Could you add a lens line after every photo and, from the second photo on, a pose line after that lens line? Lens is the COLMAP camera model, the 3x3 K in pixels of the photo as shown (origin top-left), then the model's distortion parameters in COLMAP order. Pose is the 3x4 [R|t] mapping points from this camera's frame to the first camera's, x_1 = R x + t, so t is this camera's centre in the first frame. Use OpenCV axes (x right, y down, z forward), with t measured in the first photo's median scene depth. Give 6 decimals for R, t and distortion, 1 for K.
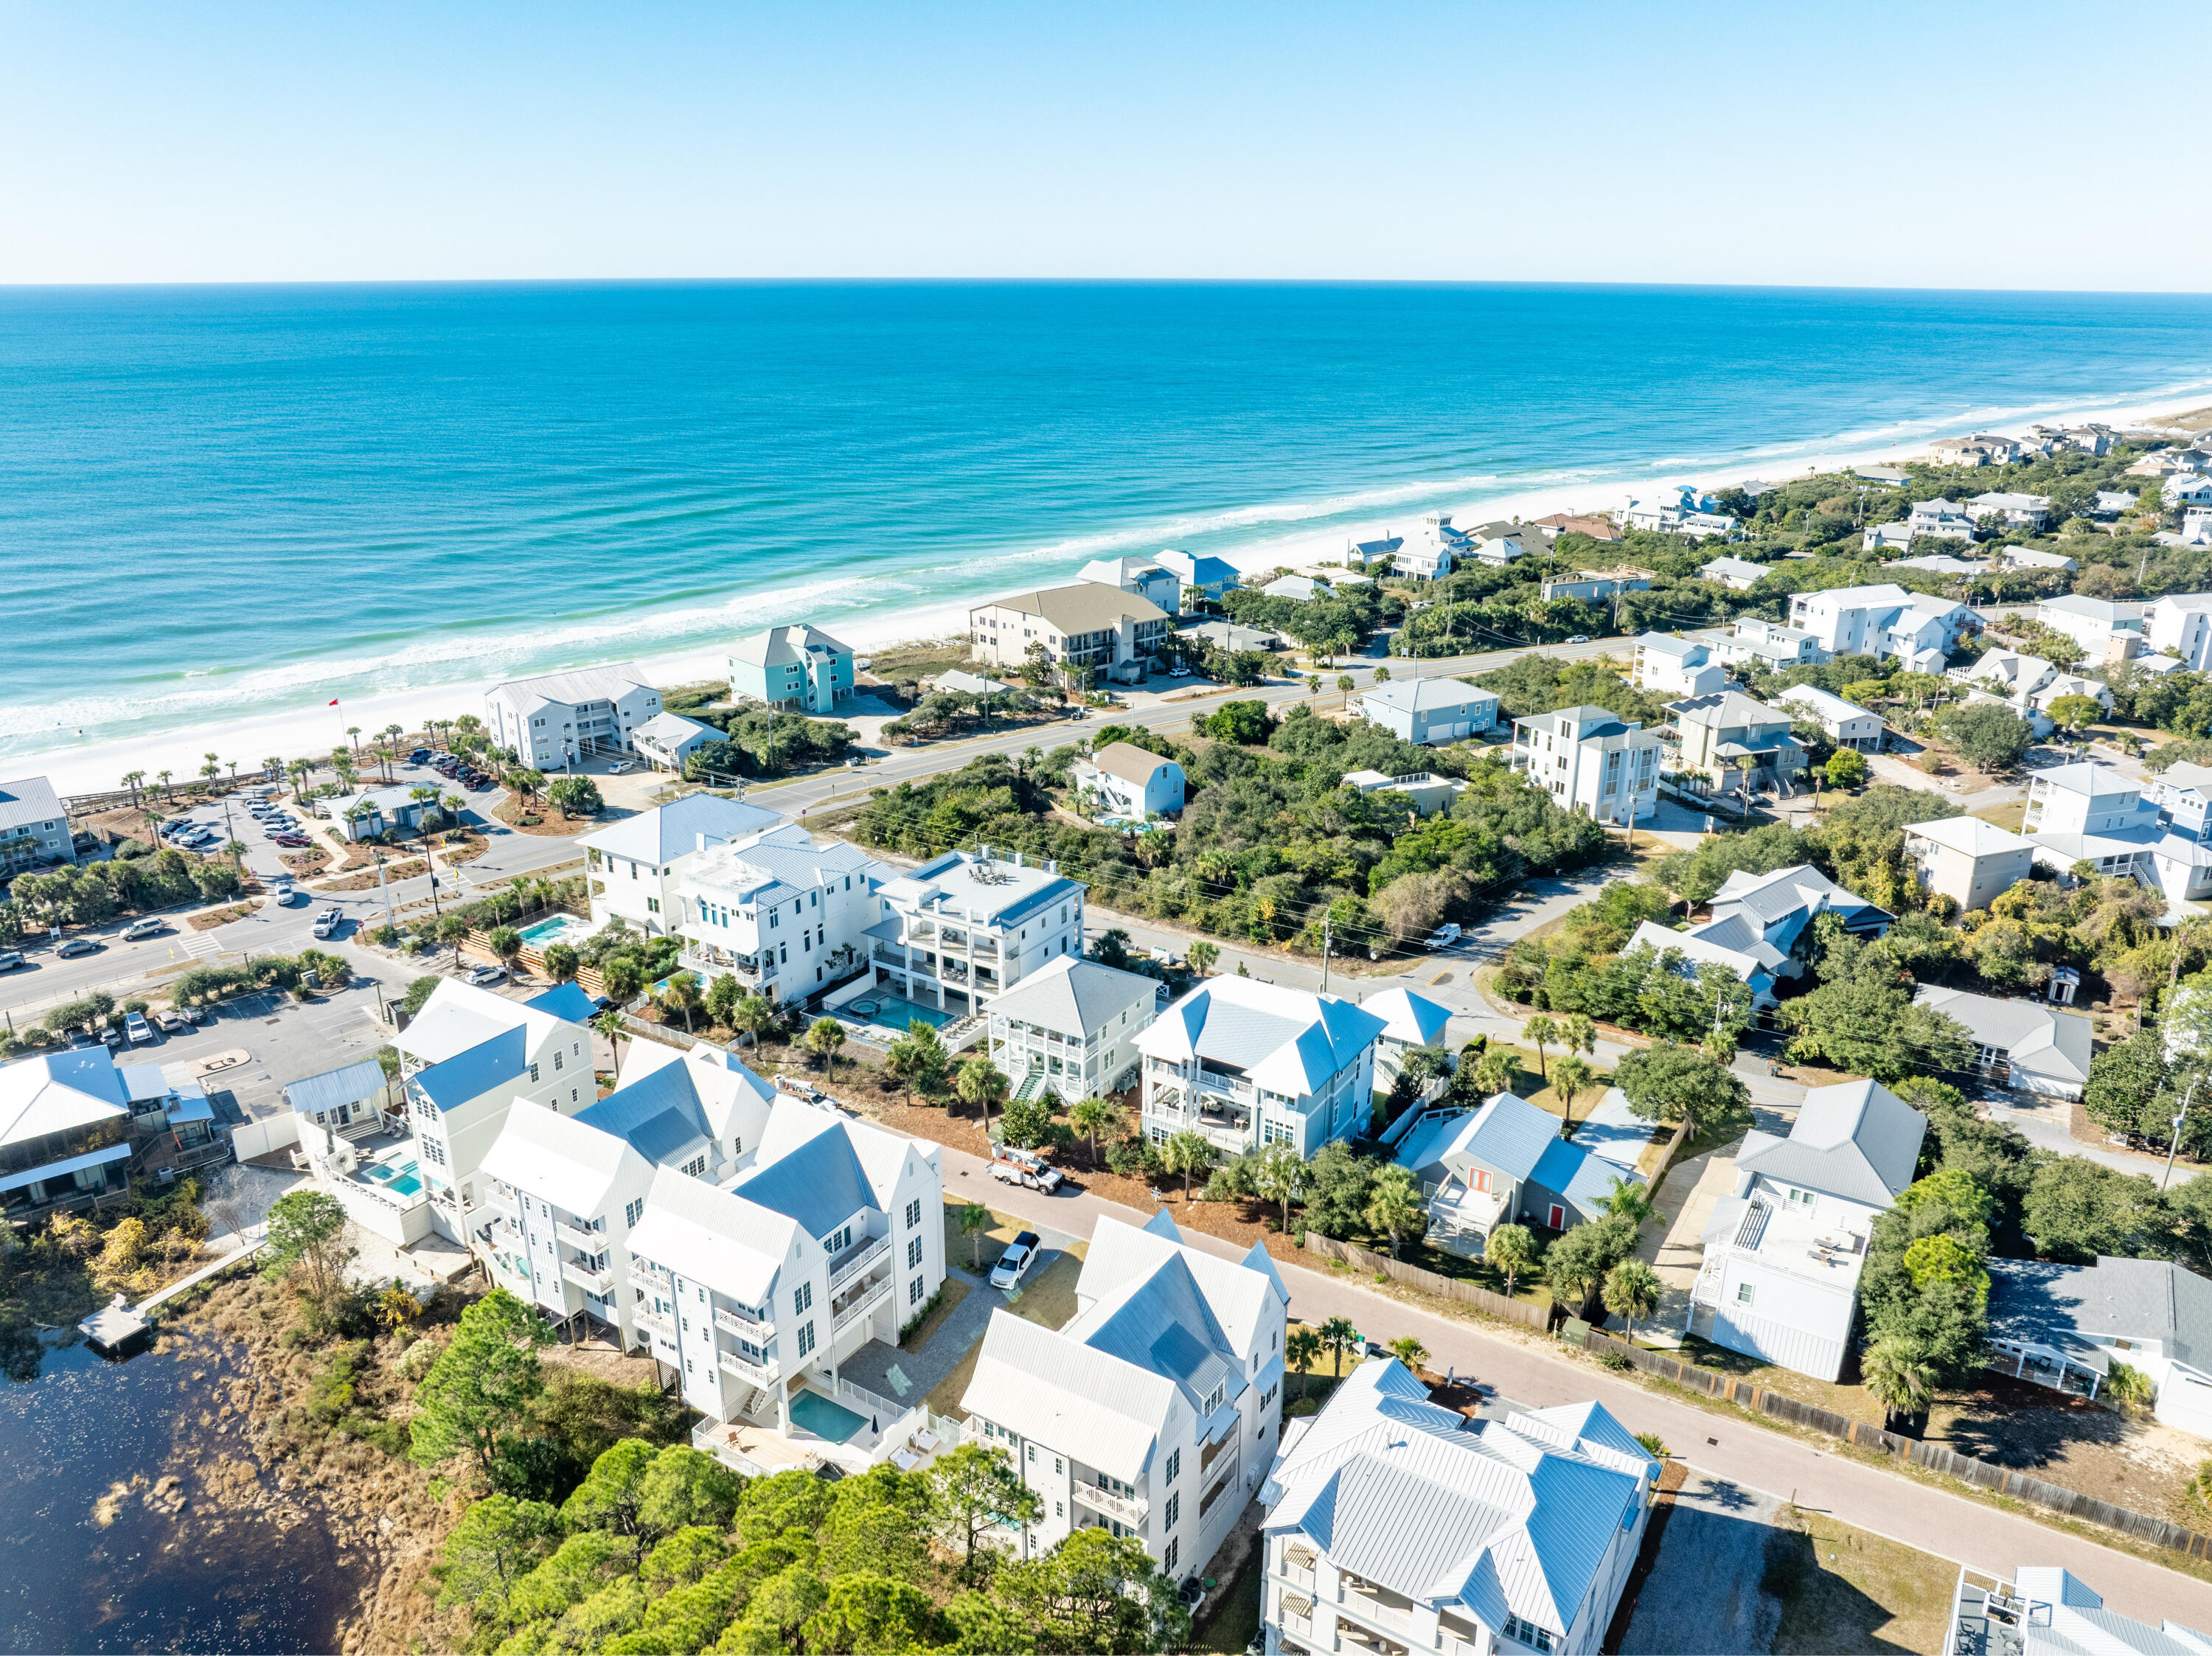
lens RADIAL K [[1528.3, 0, 1106.0], [0, 1528.3, 828.0], [0, 0, 1]] dist [-0.024913, -0.028380]
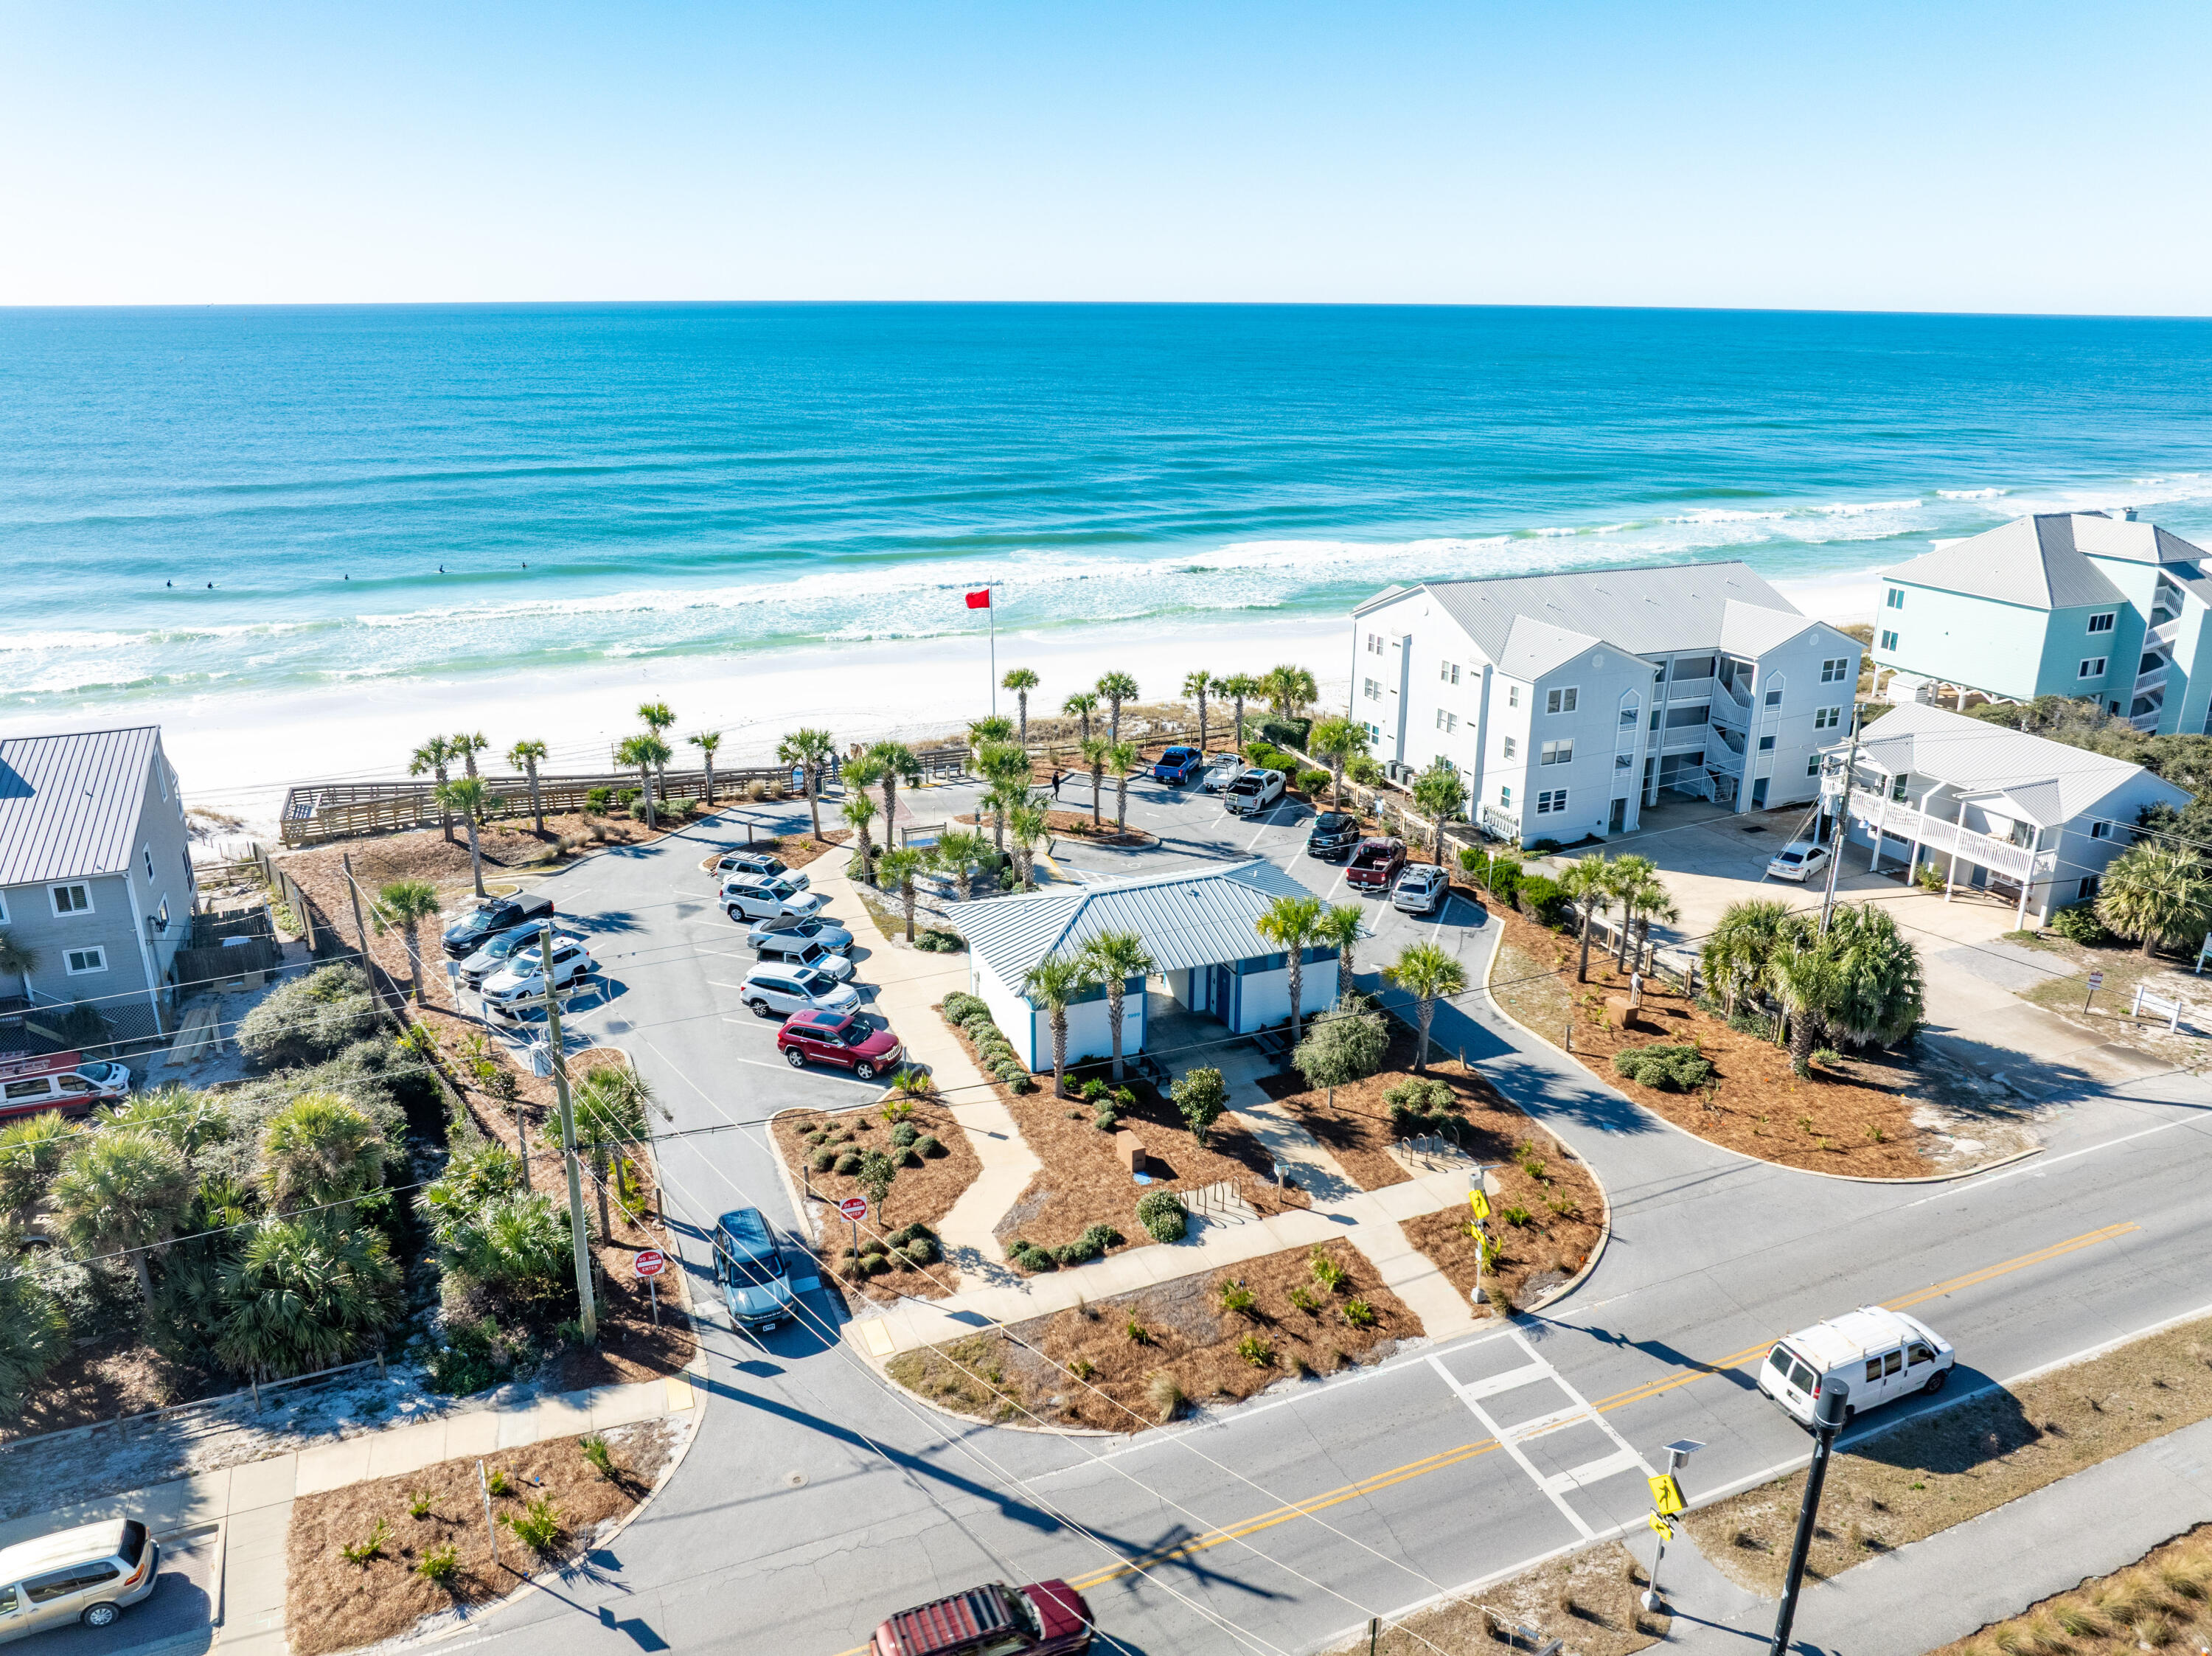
lens RADIAL K [[1528.3, 0, 1106.0], [0, 1528.3, 828.0], [0, 0, 1]] dist [-0.024913, -0.028380]
pose [[0.942692, 0.106280, -0.316286, -0.383605], [-0.112441, 0.993658, -0.001236, -0.032634], [0.314149, 0.036729, 0.948663, 0.707642]]
